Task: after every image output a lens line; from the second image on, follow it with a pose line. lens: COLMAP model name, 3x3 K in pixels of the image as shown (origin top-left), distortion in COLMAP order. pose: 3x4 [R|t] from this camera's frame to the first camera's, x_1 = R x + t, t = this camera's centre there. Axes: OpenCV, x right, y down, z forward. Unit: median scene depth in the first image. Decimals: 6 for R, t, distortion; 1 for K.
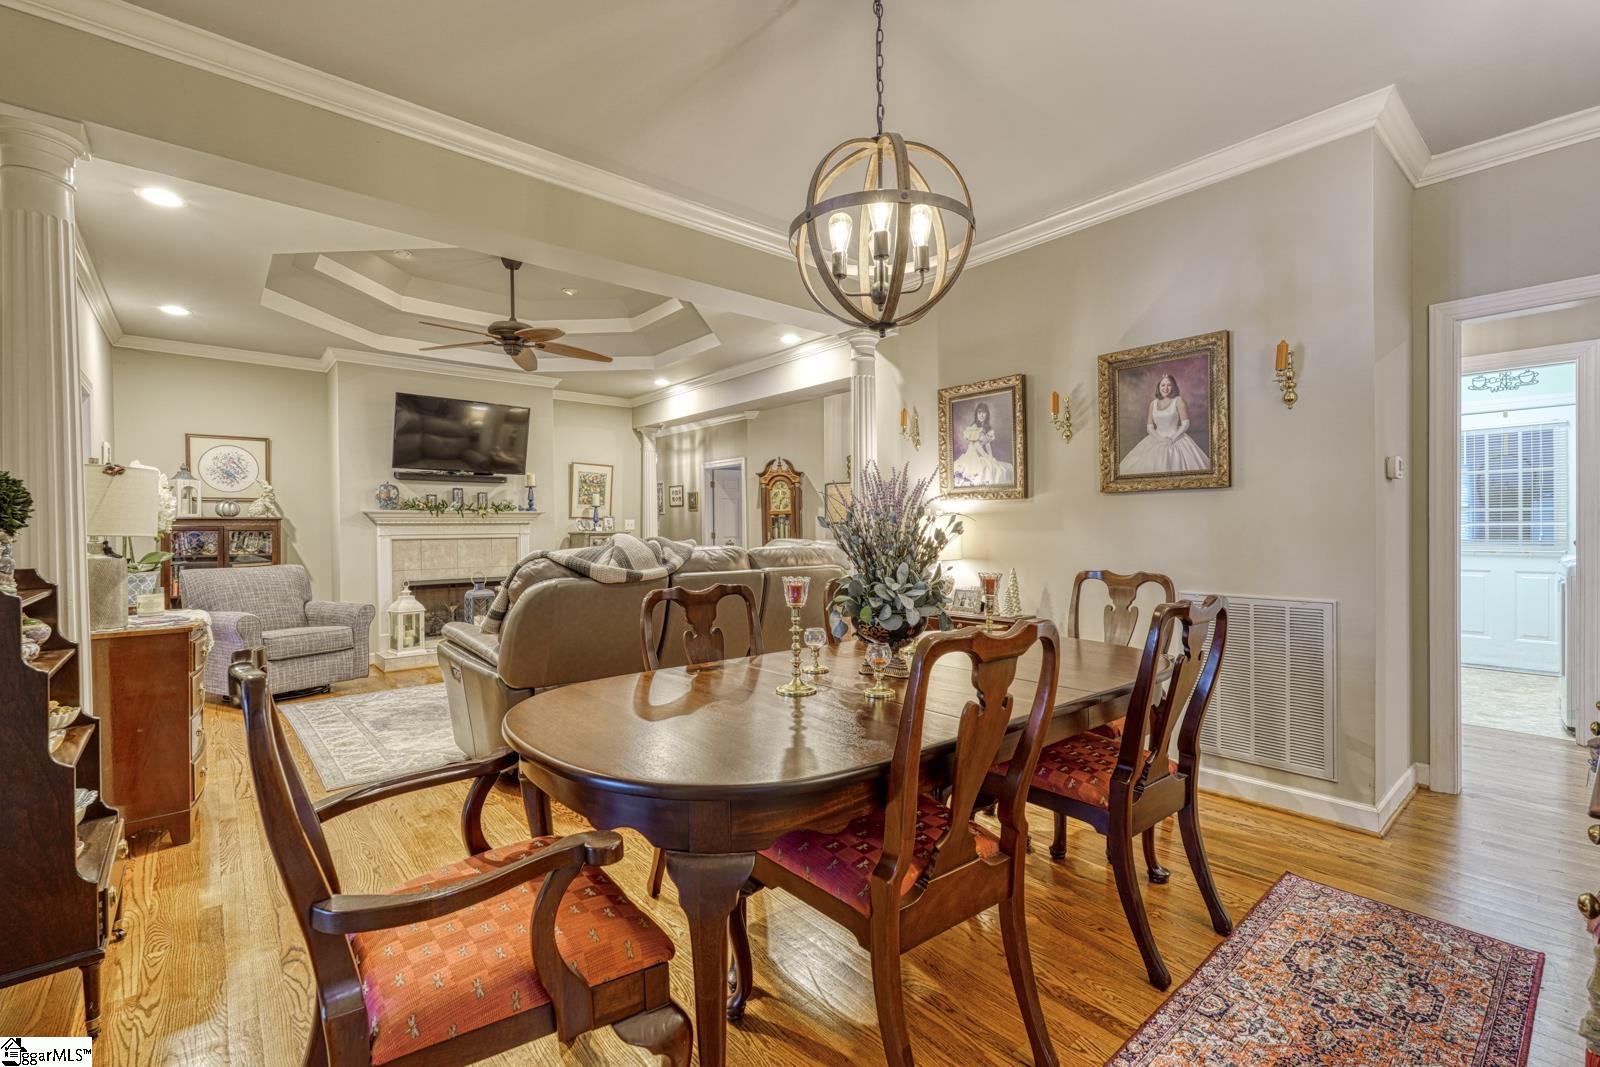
lens RADIAL K [[707.8, 0, 794.7], [0, 707.8, 530.0], [0, 0, 1]] dist [0.000566, 0.000720]
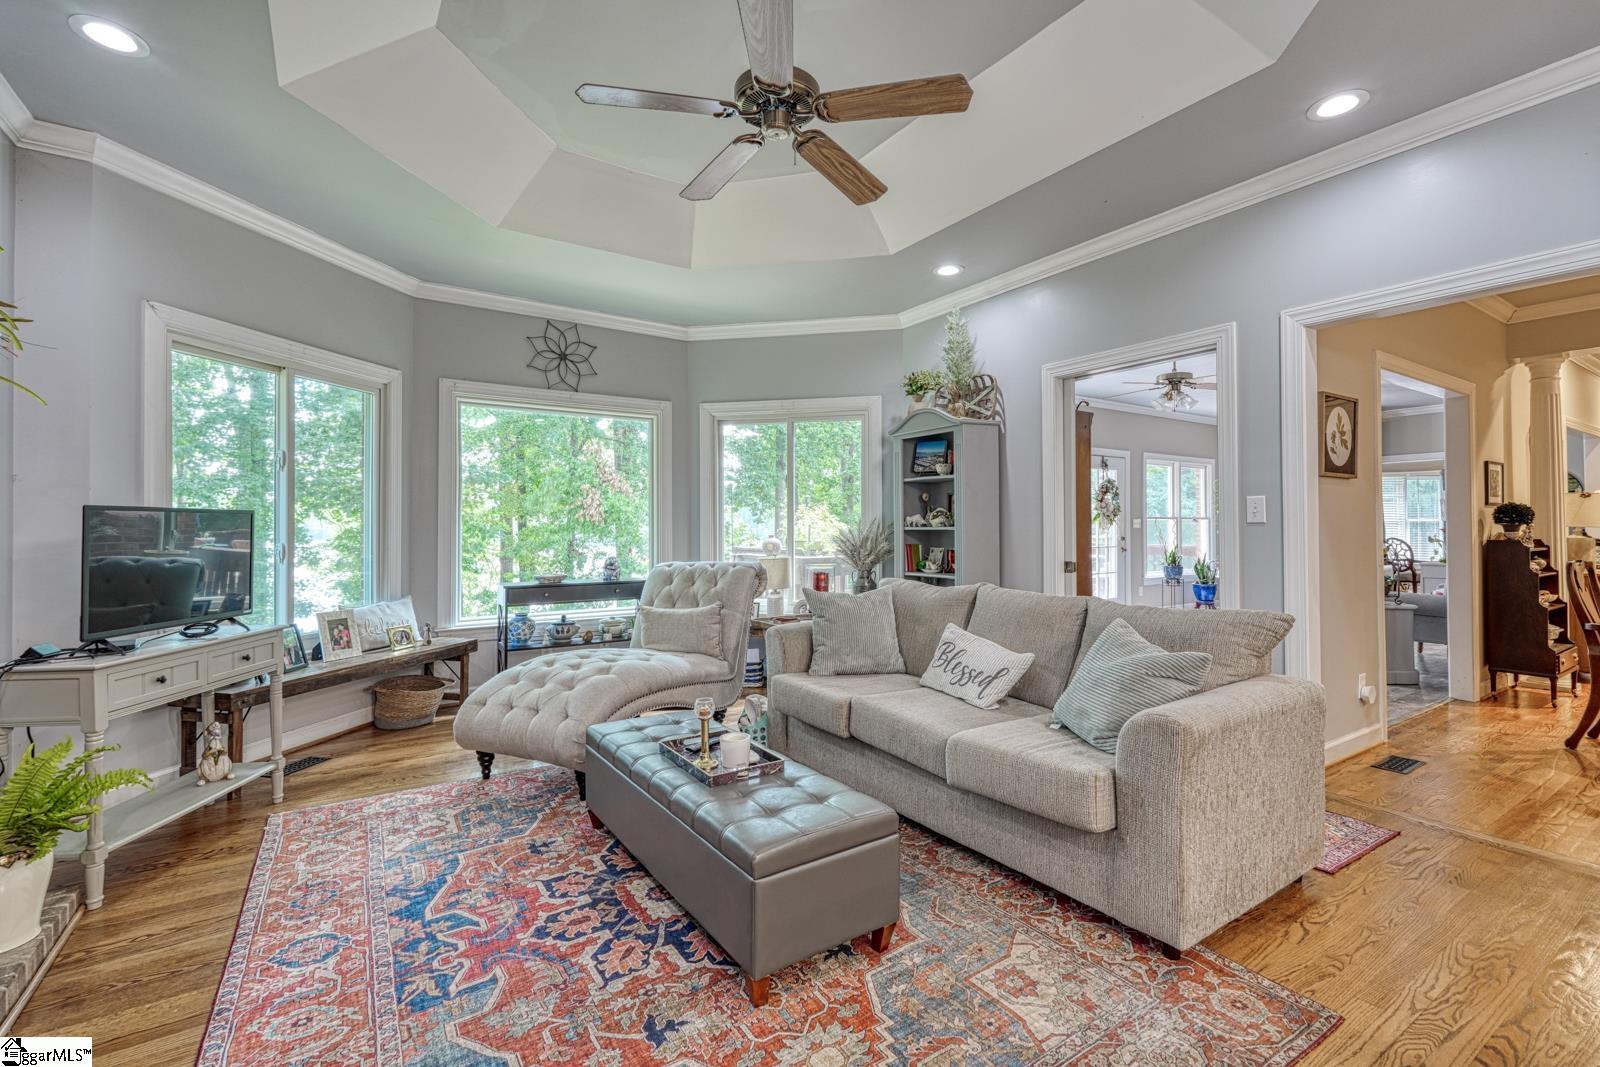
lens RADIAL K [[707.8, 0, 798.8], [0, 707.8, 519.2], [0, 0, 1]] dist [0.000566, 0.000720]
pose [[-0.121789, -0.003456, -0.992550, 0.844751], [-0.002027, 0.999993, -0.003233, -0.001328], [0.992554, 0.001619, -0.121795, -0.634062]]
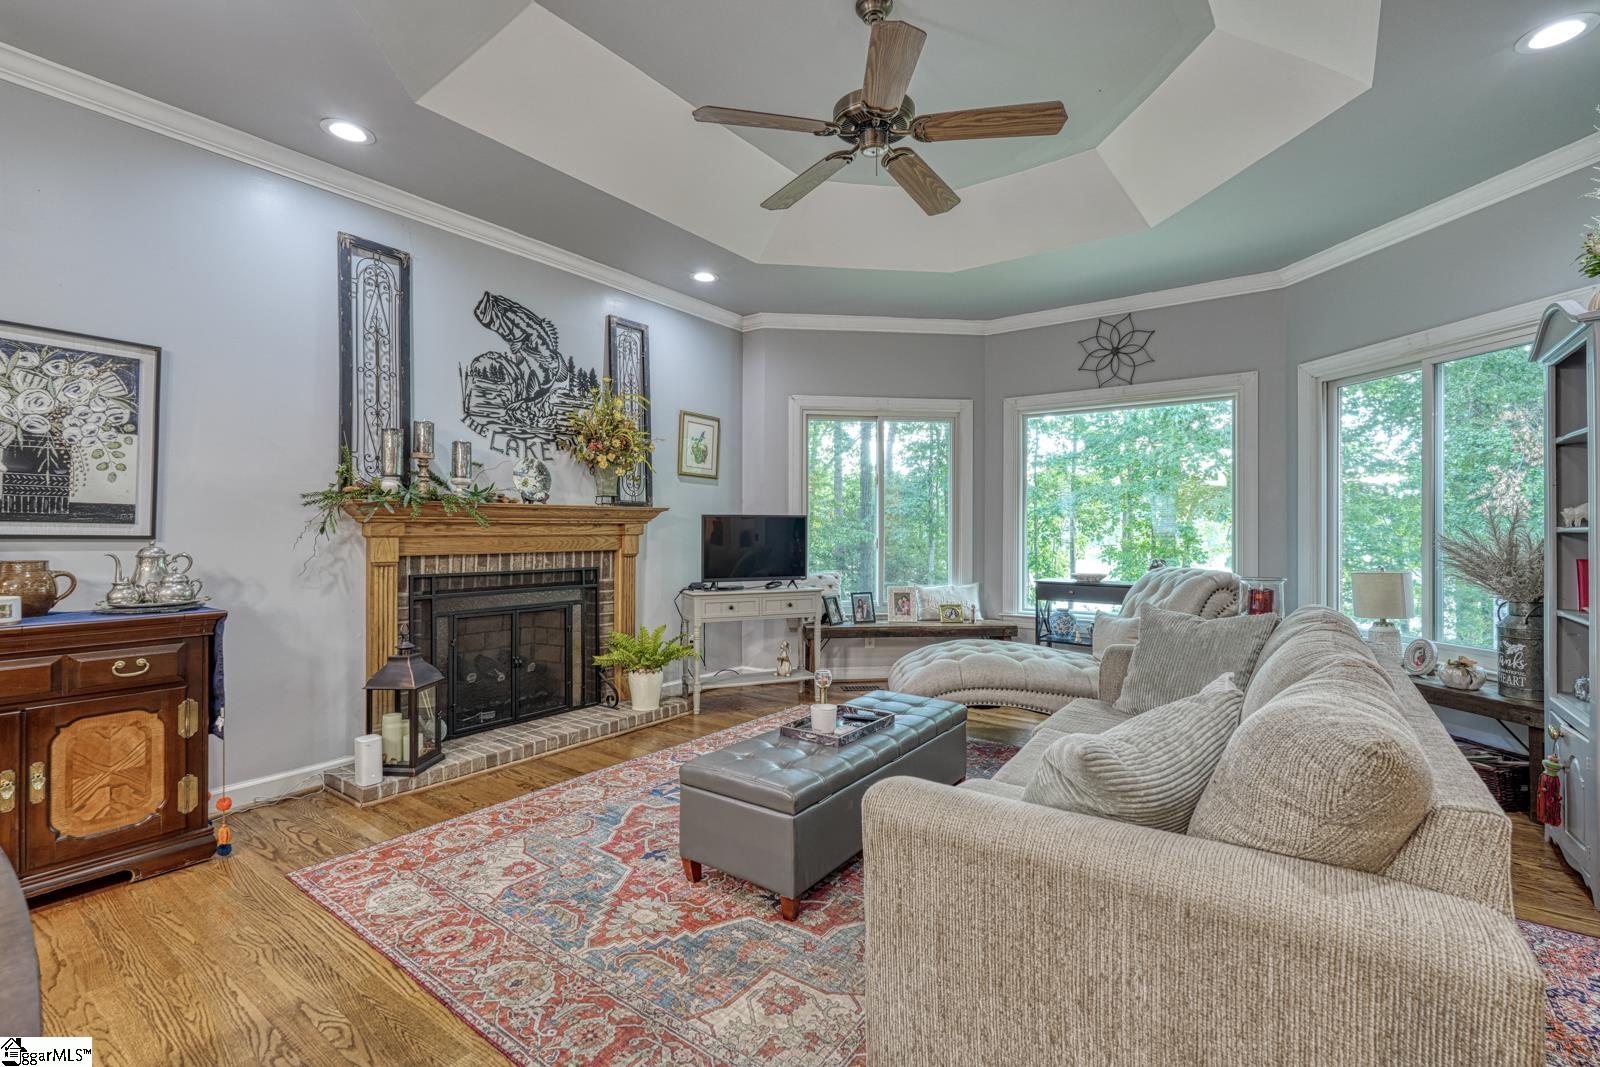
lens RADIAL K [[707.8, 0, 791.1], [0, 707.8, 526.2], [0, 0, 1]] dist [0.000566, 0.000720]
pose [[-0.974243, 0.006949, -0.225394, 0.475522], [0.005911, 0.999969, 0.005280, -0.000501], [0.225423, 0.003812, -0.974253, -0.136669]]
